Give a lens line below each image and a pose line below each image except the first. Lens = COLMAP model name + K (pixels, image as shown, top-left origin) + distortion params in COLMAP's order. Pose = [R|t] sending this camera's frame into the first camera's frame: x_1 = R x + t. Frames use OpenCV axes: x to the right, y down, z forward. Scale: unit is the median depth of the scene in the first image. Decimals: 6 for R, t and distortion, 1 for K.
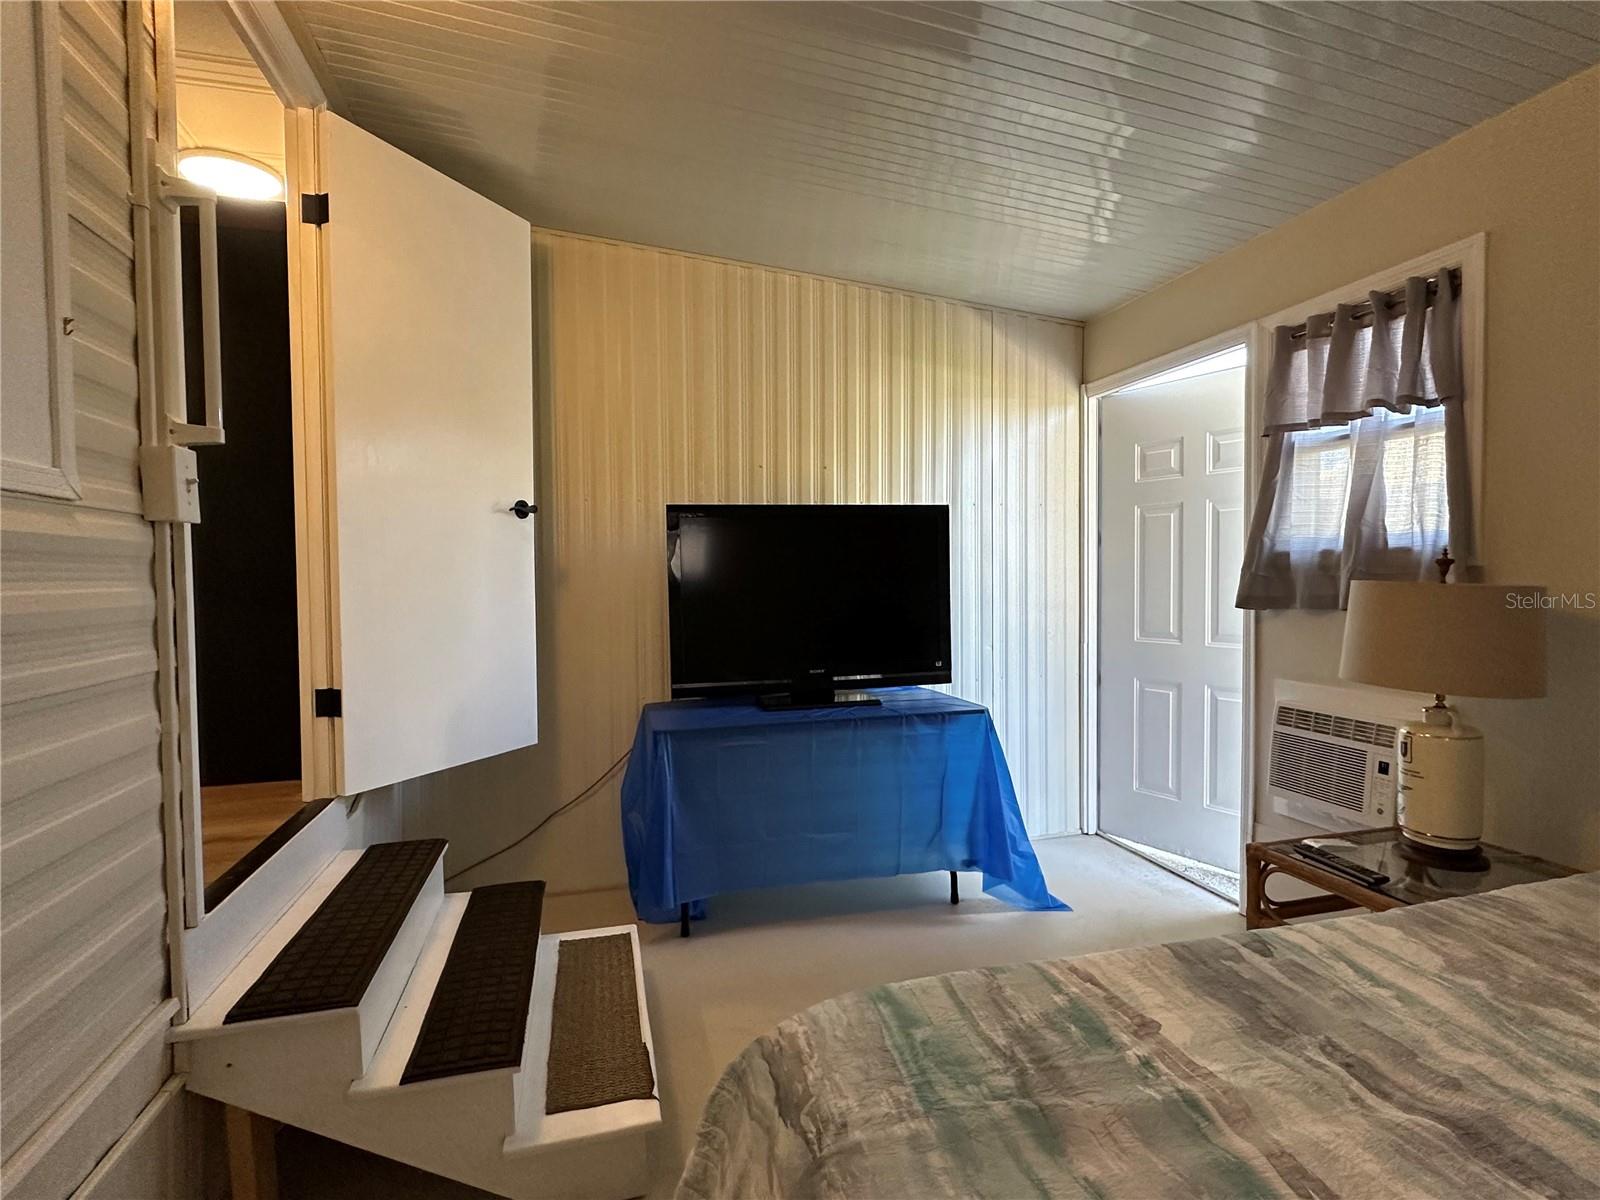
lens RADIAL K [[788.1, 0, 796.4], [0, 788.1, 593.6], [0, 0, 1]] dist [-0.000621, -0.001655]
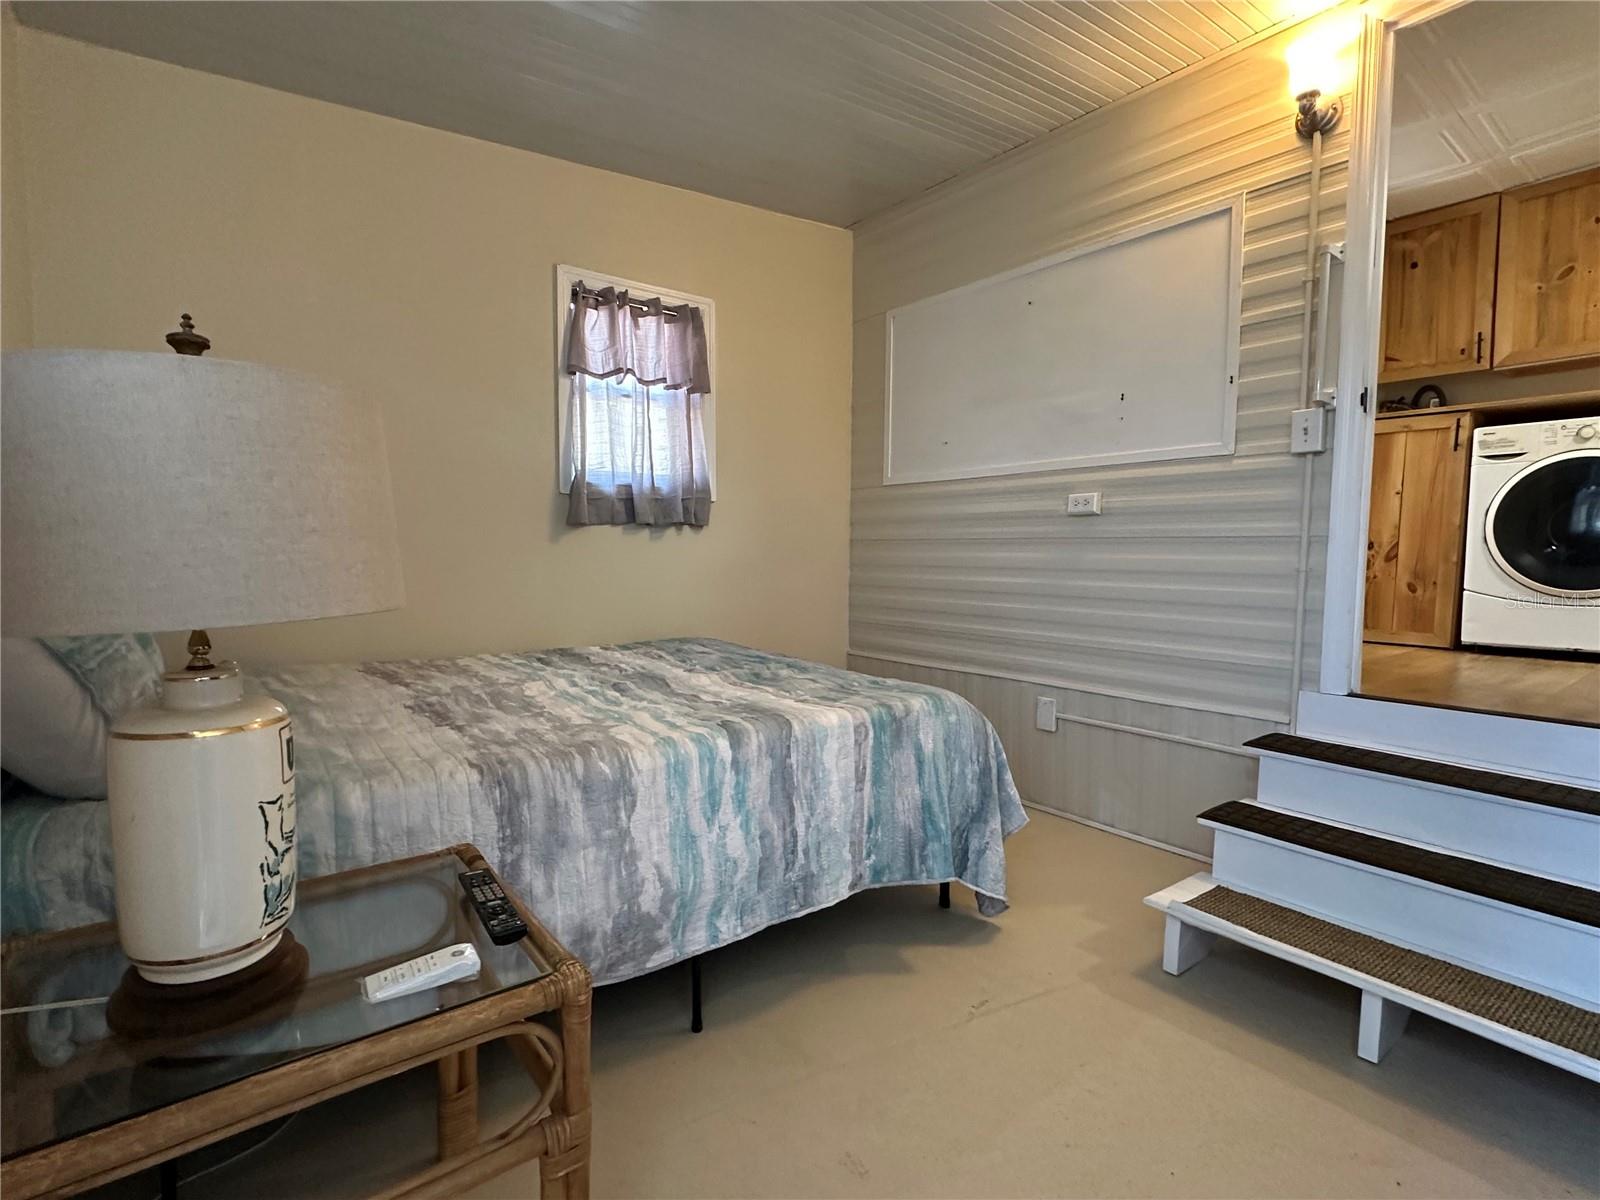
lens RADIAL K [[788.1, 0, 791.3], [0, 788.1, 603.3], [0, 0, 1]] dist [-0.000621, -0.001655]
pose [[-0.927663, 0.029163, -0.372277, 1.038639], [-0.007754, 0.995226, 0.097286, 0.091773], [0.373337, 0.093136, -0.923009, 2.415404]]
